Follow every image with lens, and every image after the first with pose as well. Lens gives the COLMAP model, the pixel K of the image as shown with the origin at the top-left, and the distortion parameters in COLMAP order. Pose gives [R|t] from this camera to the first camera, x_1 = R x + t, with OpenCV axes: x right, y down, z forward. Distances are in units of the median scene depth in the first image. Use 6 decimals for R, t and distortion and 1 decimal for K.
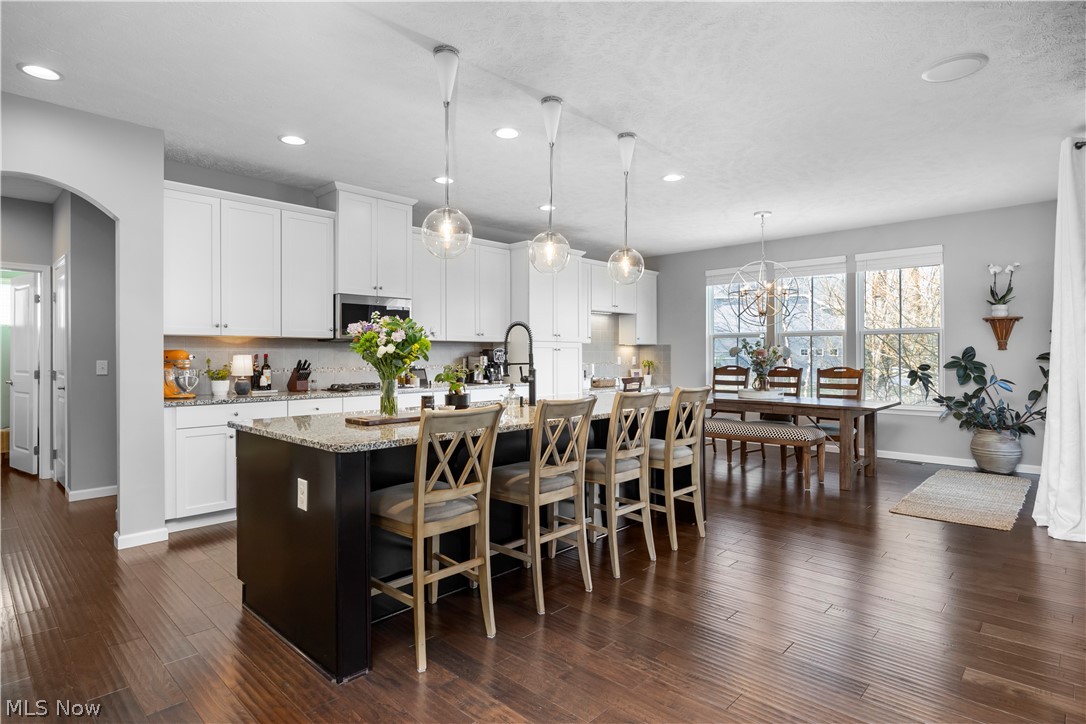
lens RADIAL K [[568.2, 0, 548.5], [0, 568.2, 355.6], [0, 0, 1]] dist [0.007143, -0.002028]
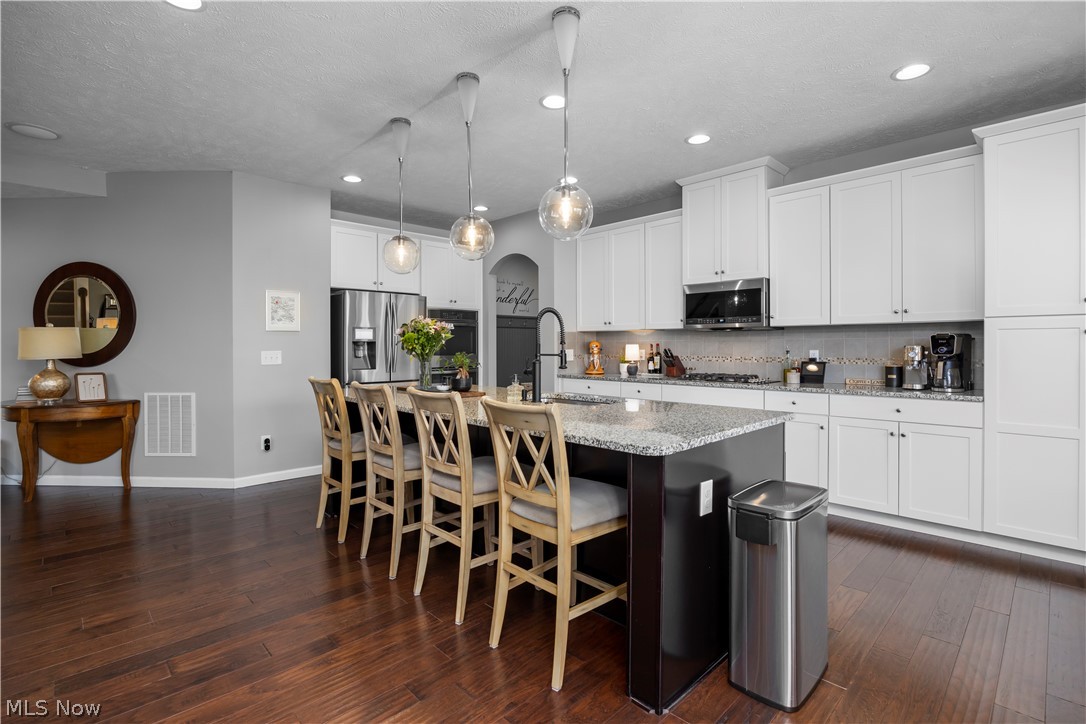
lens RADIAL K [[512.9, 0, 540.2], [0, 512.9, 348.3], [0, 0, 1]] dist [-0.016119, 0.001787]
pose [[-0.040378, 0.007249, -0.999158, 0.594606], [0.001822, 0.999973, 0.007181, -0.001093], [0.999183, -0.001531, -0.040390, 0.795635]]
